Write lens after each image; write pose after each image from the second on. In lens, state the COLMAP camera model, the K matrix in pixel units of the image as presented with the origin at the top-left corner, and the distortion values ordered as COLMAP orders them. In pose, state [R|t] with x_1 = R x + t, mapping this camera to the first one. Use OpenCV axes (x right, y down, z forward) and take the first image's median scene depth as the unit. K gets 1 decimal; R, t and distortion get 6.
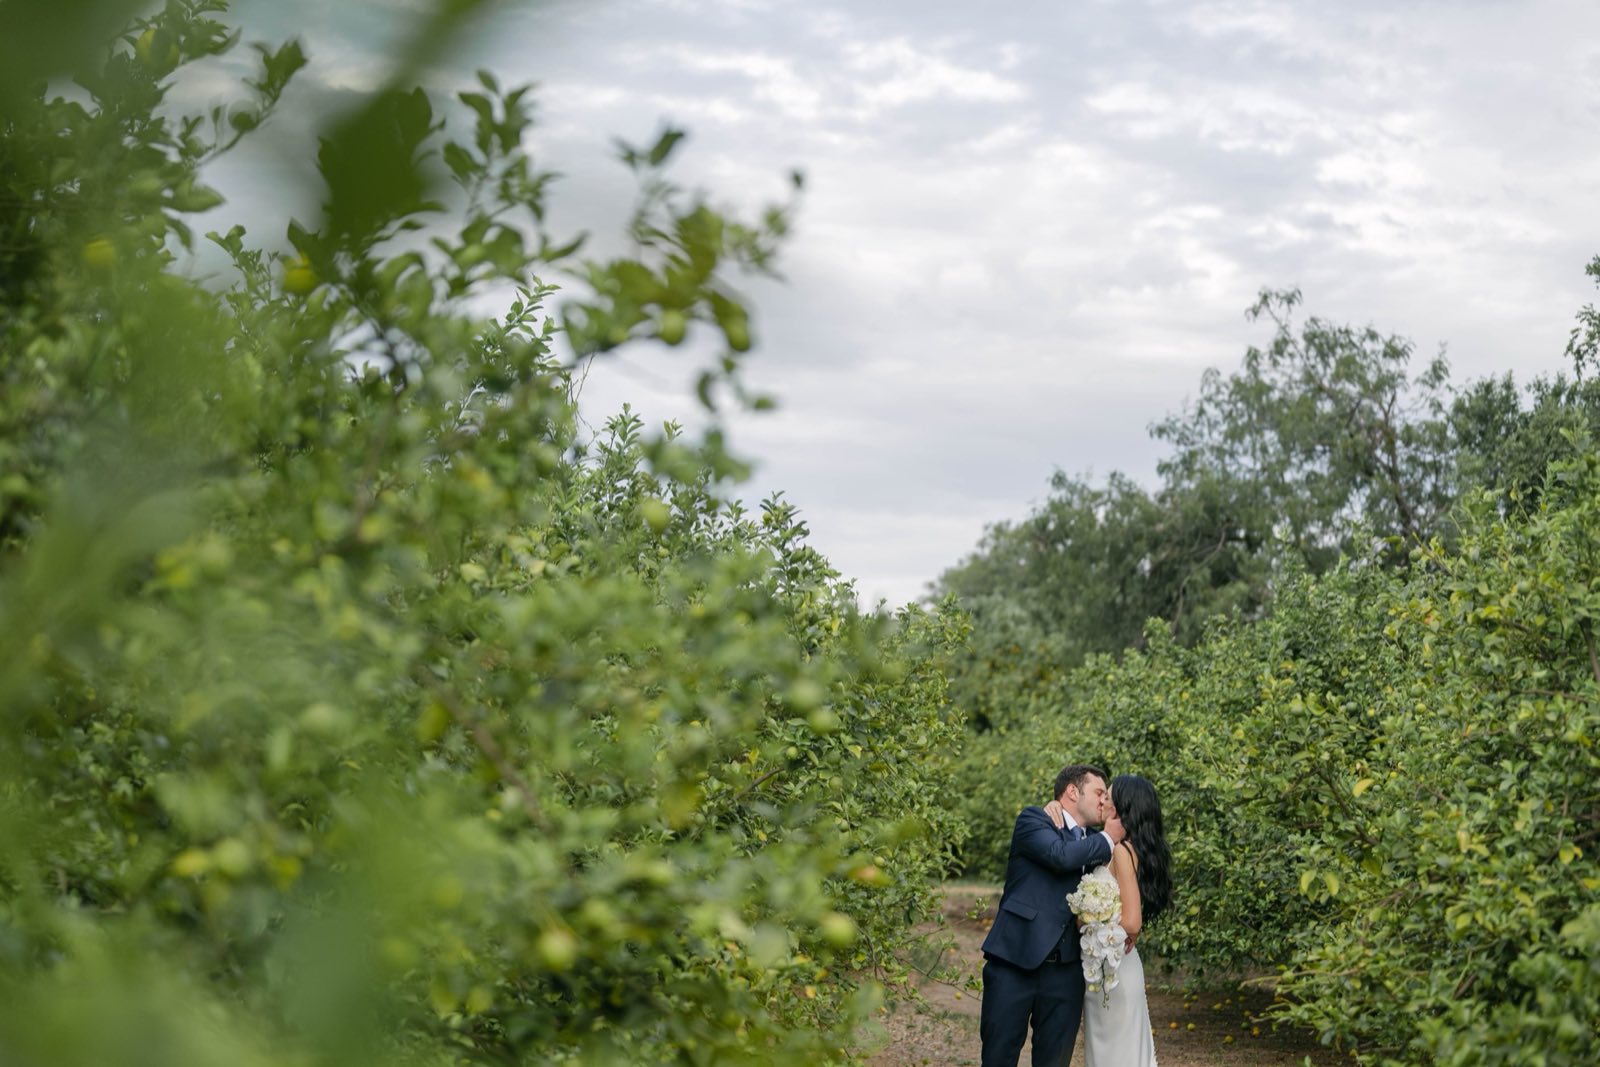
lens RADIAL K [[2757.1, 0, 617.0], [0, 2757.1, 448.2], [0, 0, 1]] dist [-0.028890, -0.054618]
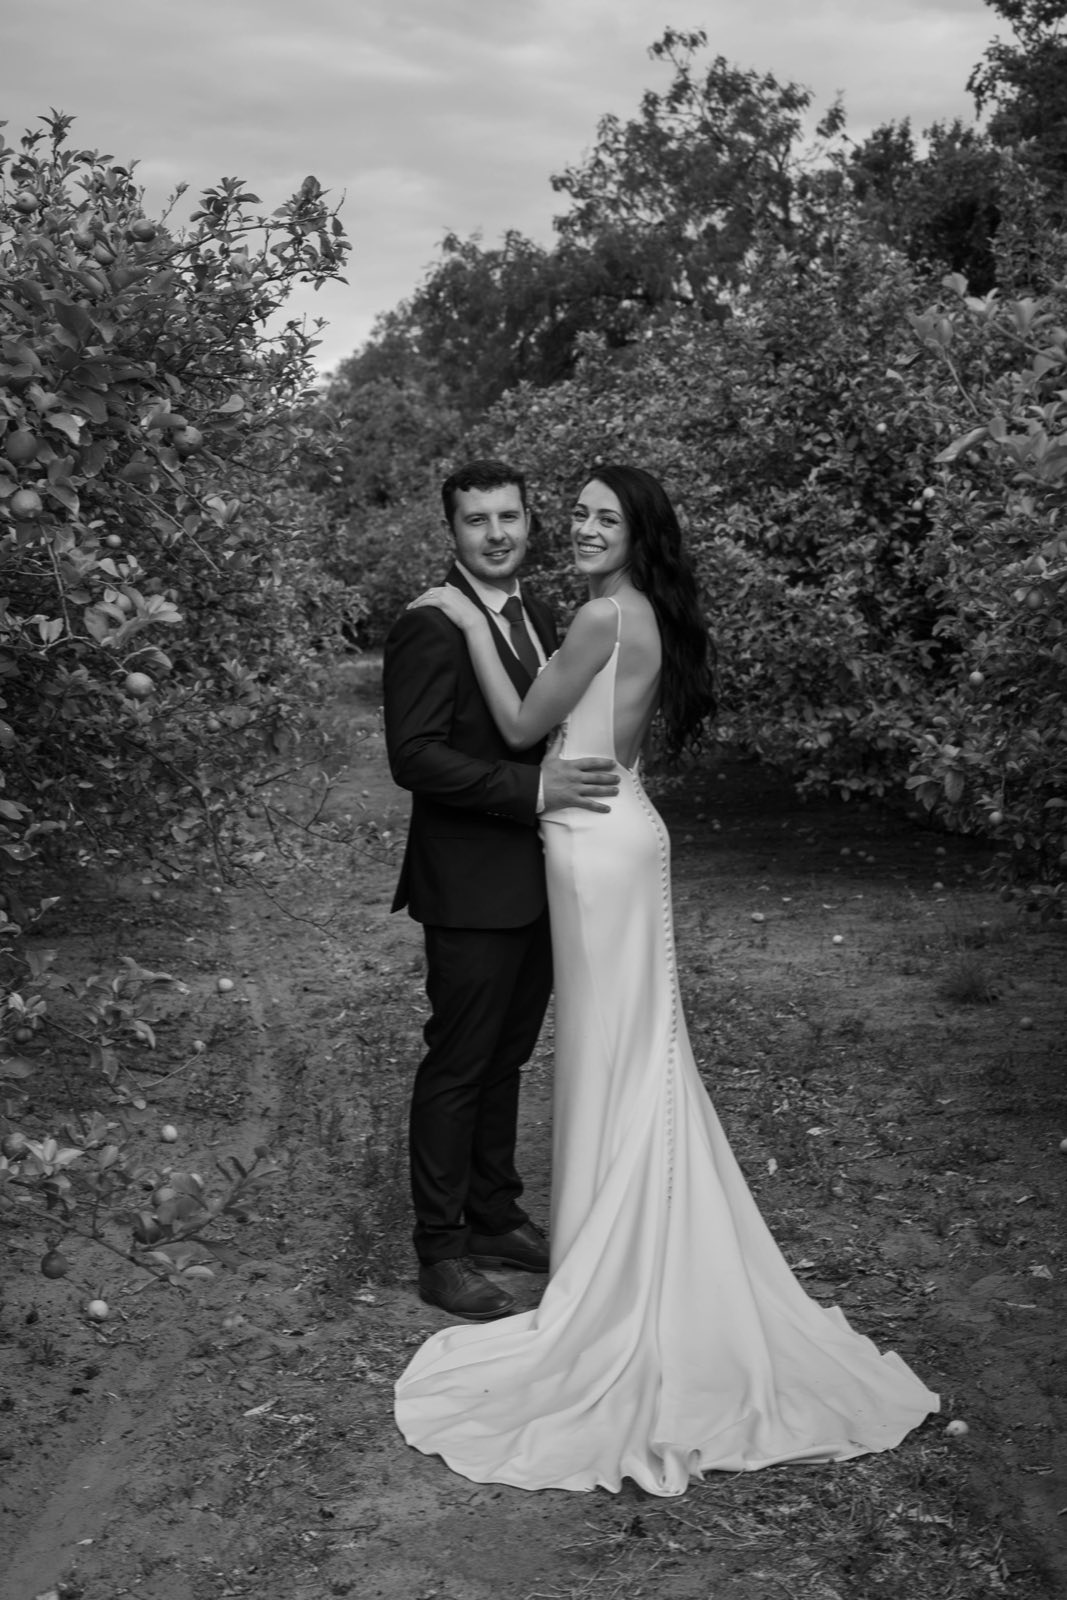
lens RADIAL K [[2376.0, 0, 506.4], [0, 2376.0, 768.7], [0, 0, 1]] dist [-0.010925, -0.127724]
pose [[0.982475, -0.062196, 0.175712, 0.049427], [0.025222, 0.978377, 0.205284, 0.051352], [-0.184681, -0.197255, 0.962800, 0.365877]]
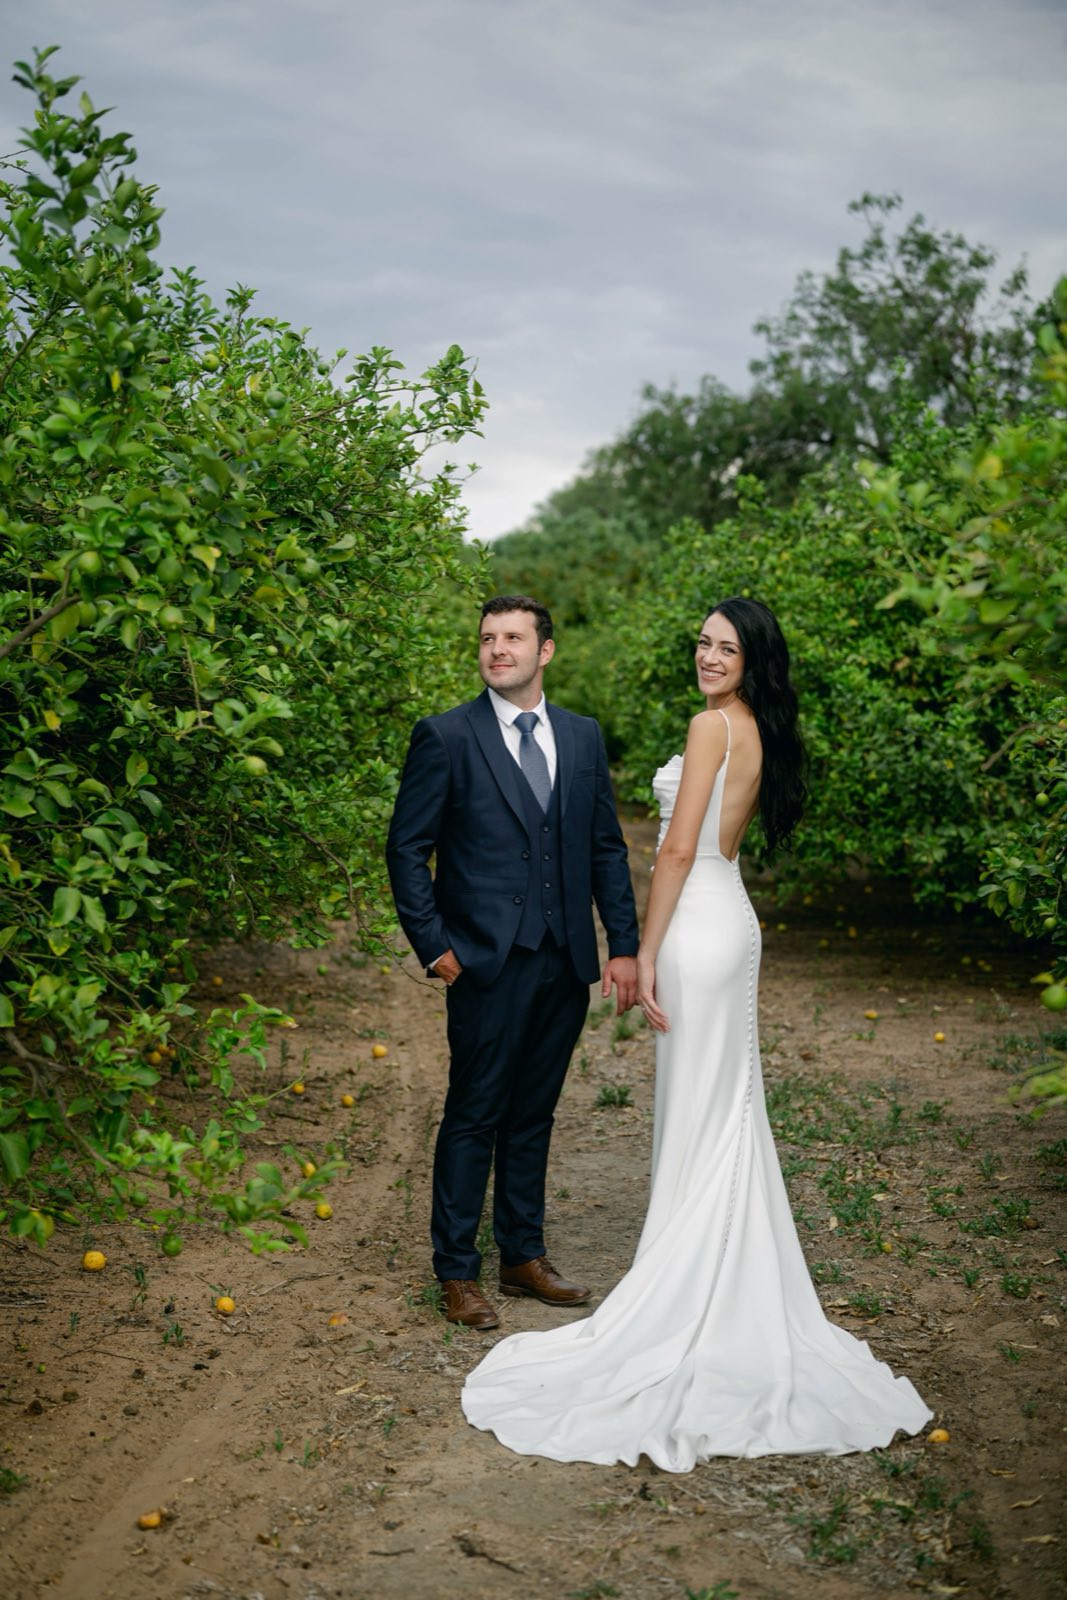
lens RADIAL K [[2263.5, 0, 526.0], [0, 2263.5, 798.2], [0, 0, 1]] dist [0.000126, -0.174469]
pose [[0.994916, -0.017855, 0.099111, 0.059866], [0.000818, 0.985557, 0.169342, 0.047983], [-0.100704, -0.168400, 0.980561, 0.329802]]
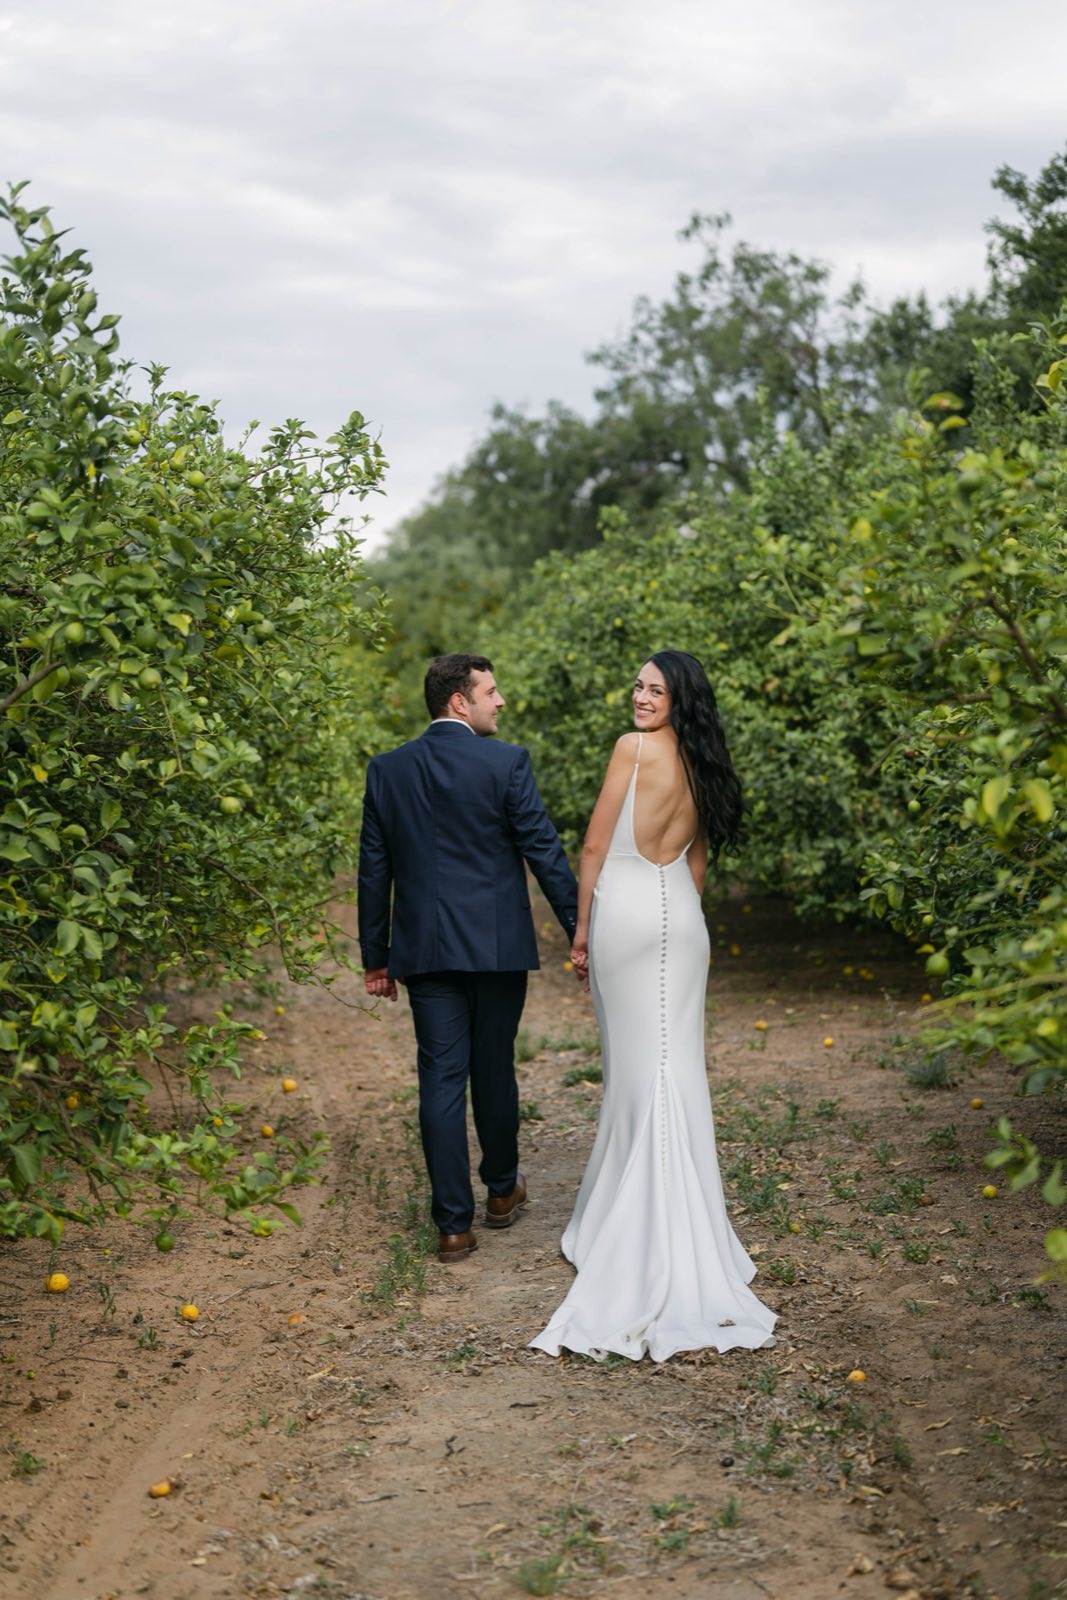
lens RADIAL K [[2369.0, 0, 531.1], [0, 2369.0, 762.5], [0, 0, 1]] dist [0.014299, -0.009435]
pose [[0.984316, -0.061740, 0.165257, 0.043326], [0.038552, 0.989399, 0.140013, 0.041401], [-0.172149, -0.131446, 0.976262, 0.283008]]
